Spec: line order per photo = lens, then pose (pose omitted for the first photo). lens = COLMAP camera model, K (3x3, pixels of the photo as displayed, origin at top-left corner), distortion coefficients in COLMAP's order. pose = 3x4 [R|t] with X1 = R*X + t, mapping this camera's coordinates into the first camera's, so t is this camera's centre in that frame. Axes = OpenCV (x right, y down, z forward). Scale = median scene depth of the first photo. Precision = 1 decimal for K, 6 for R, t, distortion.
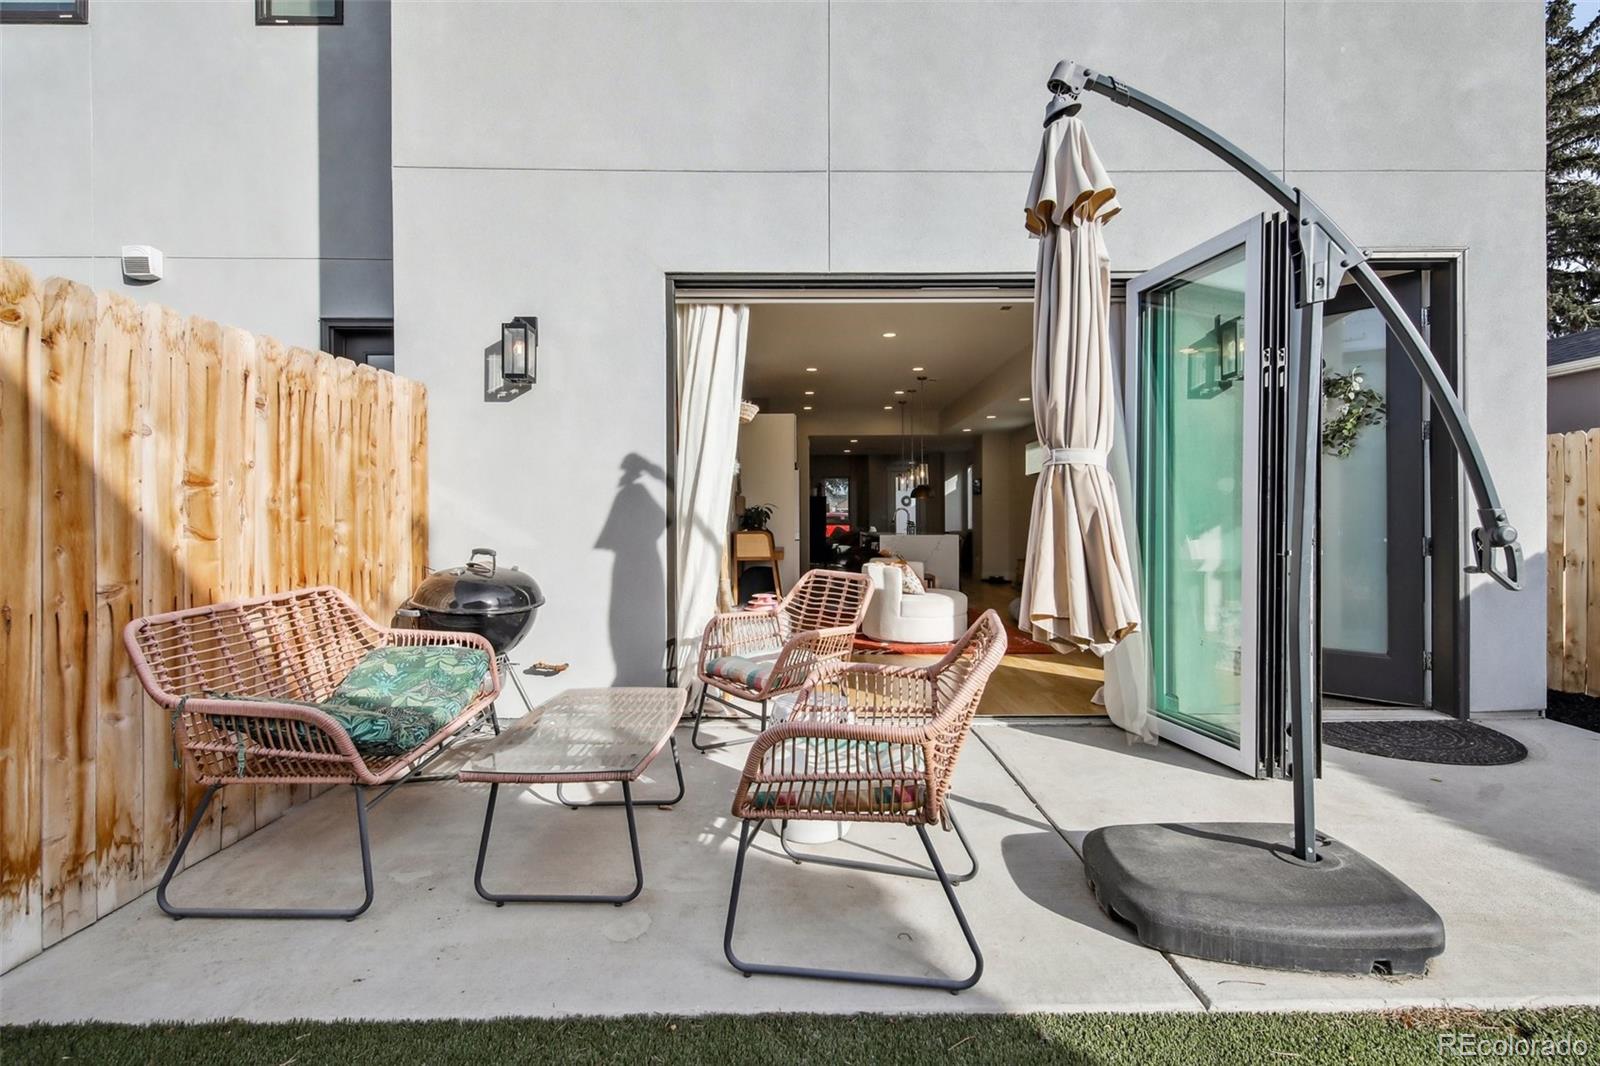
lens RADIAL K [[700.7, 0, 809.9], [0, 700.7, 524.9], [0, 0, 1]] dist [0.006864, -0.006299]
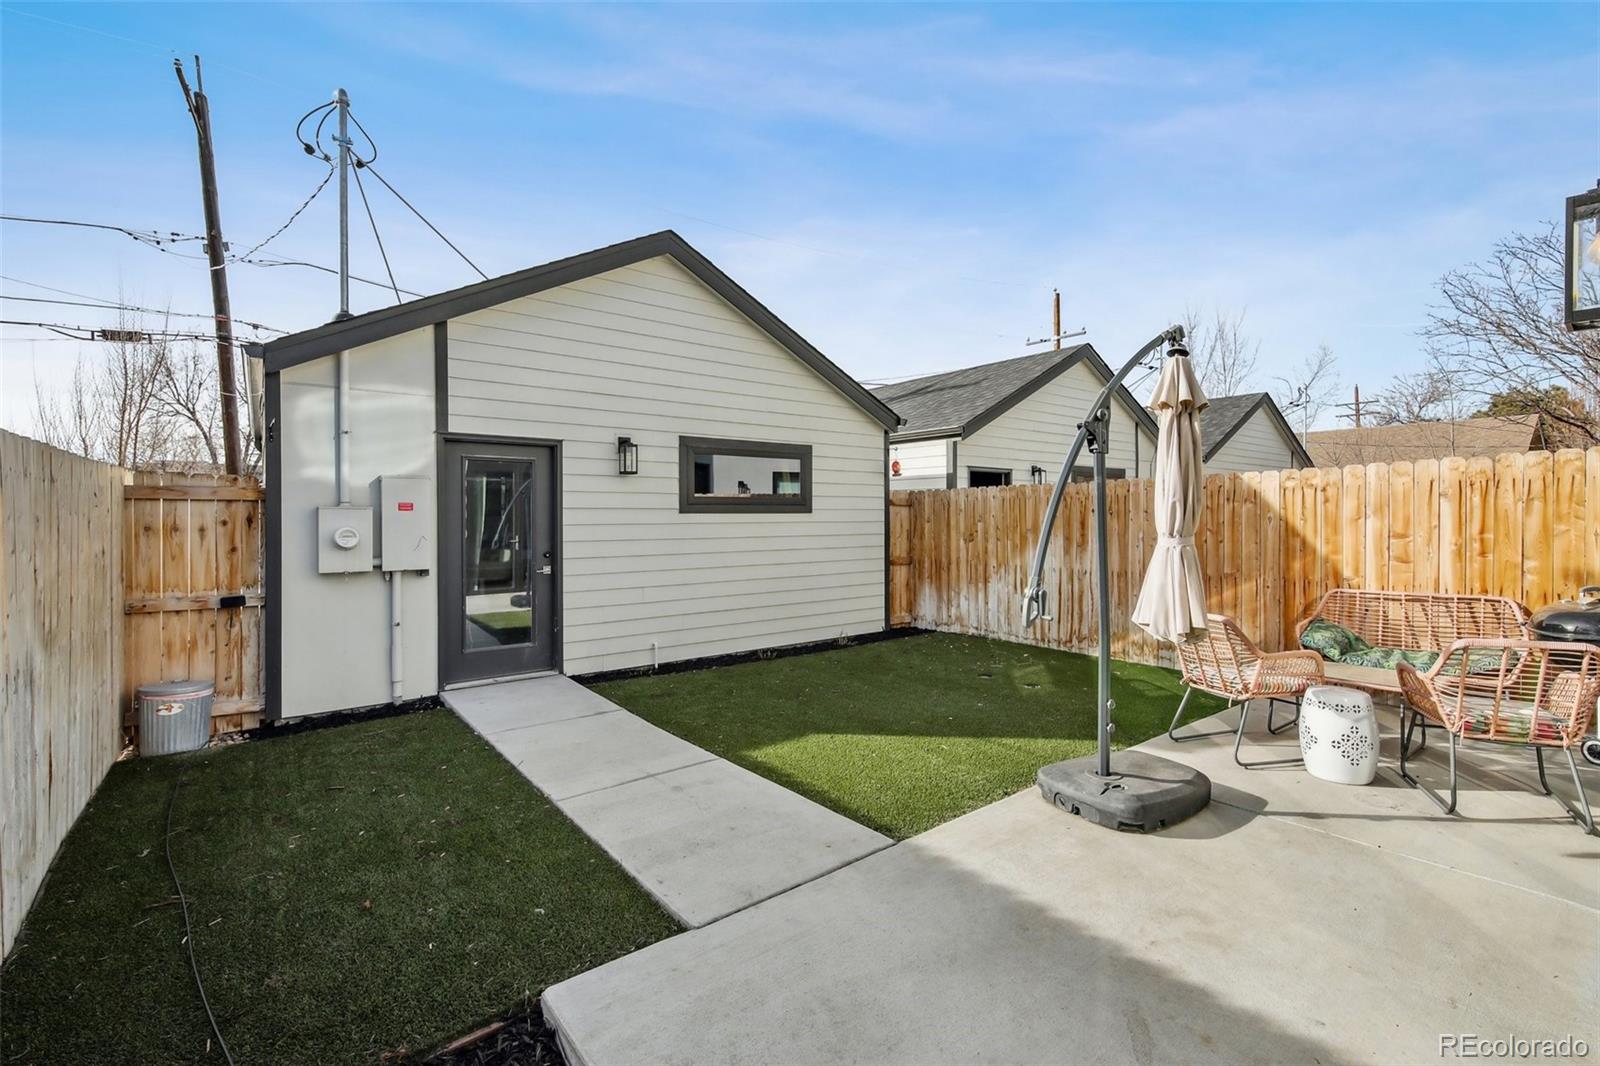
lens RADIAL K [[700.7, 0, 787.8], [0, 700.7, 518.0], [0, 0, 1]] dist [0.006864, -0.006299]
pose [[-0.809519, 0.012607, -0.586958, 1.521420], [0.006169, 0.999897, 0.012970, -0.120714], [0.587061, 0.006879, -0.809514, 1.262336]]
